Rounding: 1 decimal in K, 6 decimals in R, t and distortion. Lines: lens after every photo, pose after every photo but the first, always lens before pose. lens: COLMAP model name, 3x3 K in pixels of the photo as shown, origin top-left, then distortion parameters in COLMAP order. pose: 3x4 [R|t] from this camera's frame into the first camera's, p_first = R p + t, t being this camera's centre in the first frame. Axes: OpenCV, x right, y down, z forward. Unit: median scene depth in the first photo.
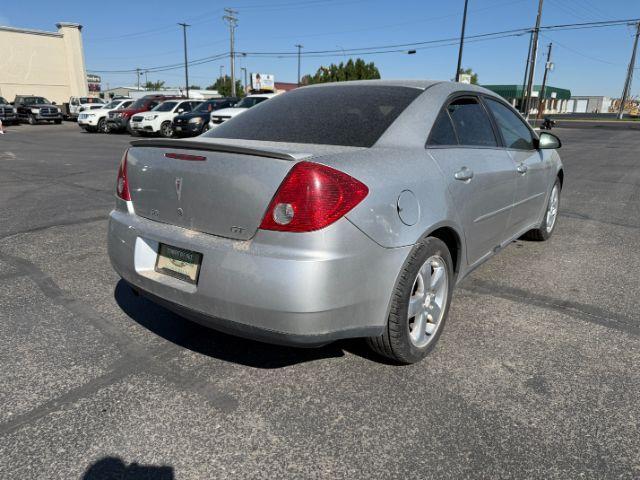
lens RADIAL K [[461.4, 0, 323.8], [0, 461.4, 241.8], [0, 0, 1]] dist [0.005798, -0.027844]
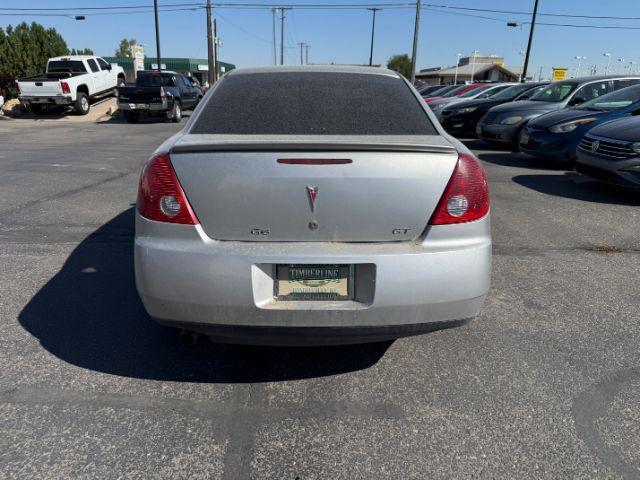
lens RADIAL K [[461.4, 0, 317.3], [0, 461.4, 235.2], [0, 0, 1]] dist [0.005798, -0.027844]
pose [[0.781848, -0.186931, 0.594786, -0.688918], [0.161462, 0.982156, 0.096433, -0.106396], [-0.602199, 0.020640, 0.798079, 0.254390]]
